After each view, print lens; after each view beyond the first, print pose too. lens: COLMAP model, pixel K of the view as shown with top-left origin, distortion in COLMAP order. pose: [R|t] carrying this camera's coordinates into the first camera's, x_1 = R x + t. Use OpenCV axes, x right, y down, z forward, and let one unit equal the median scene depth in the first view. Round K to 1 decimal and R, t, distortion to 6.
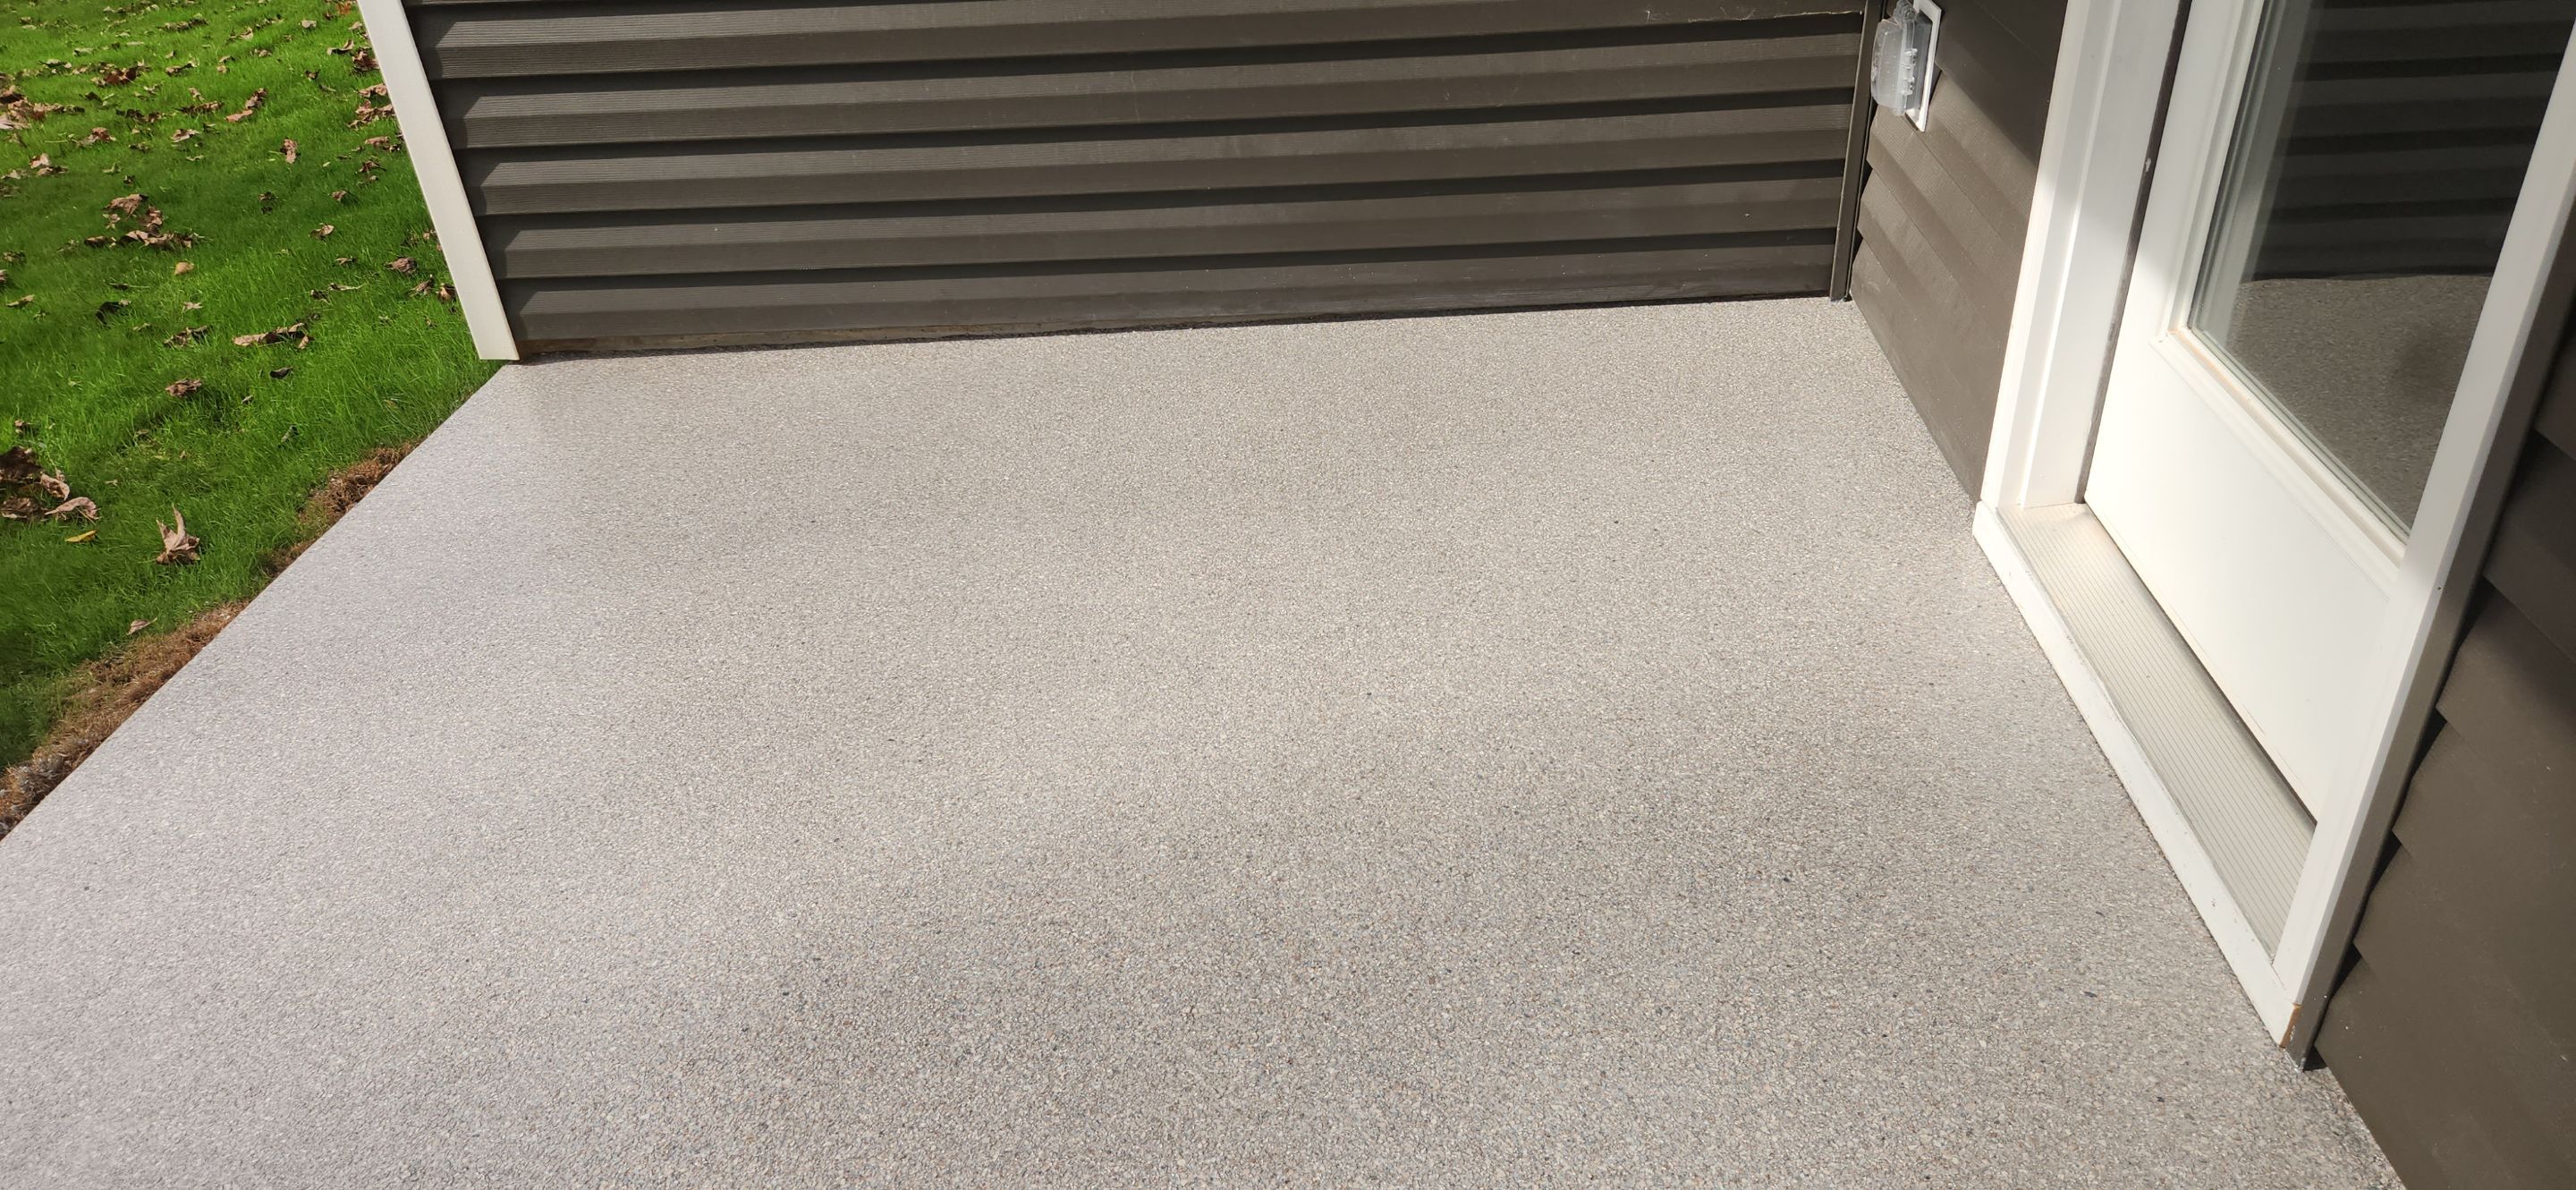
lens RADIAL K [[1748.0, 0, 1288.0], [0, 1748.0, 595.0], [0, 0, 1]] dist [0.092211, -0.090622]
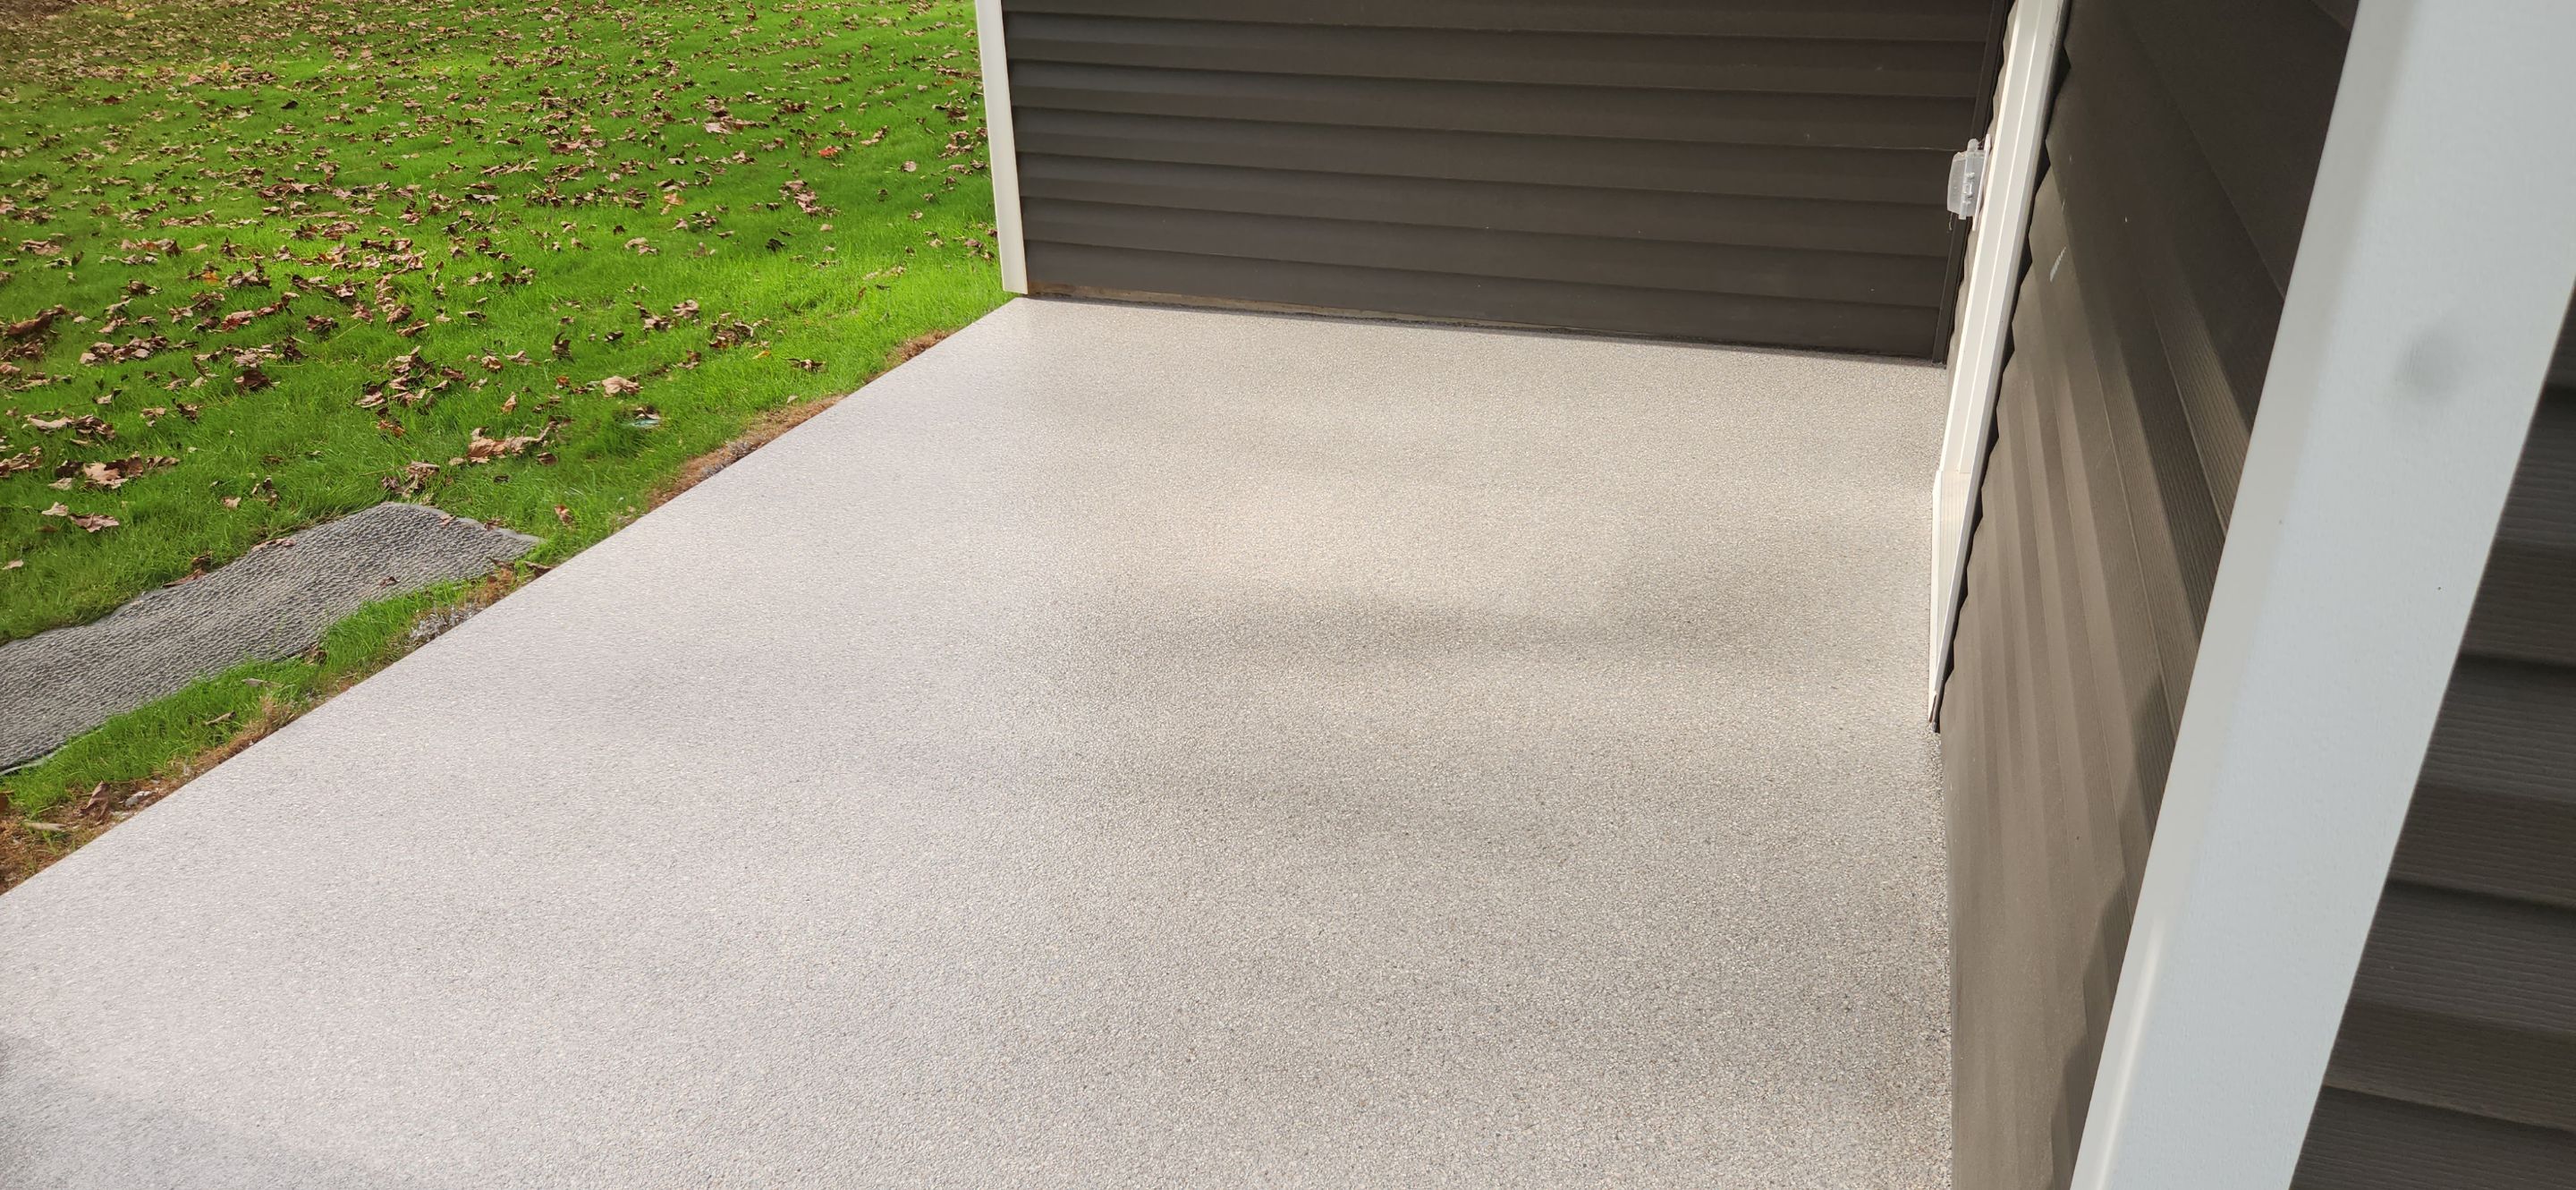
lens RADIAL K [[1748.0, 0, 1288.0], [0, 1748.0, 595.0], [0, 0, 1]] dist [0.092211, -0.090622]
pose [[0.959636, 0.162333, -0.229665, 0.118202], [-0.180994, 0.981495, -0.062525, 0.123457], [0.215265, 0.101569, 0.971259, -0.270927]]
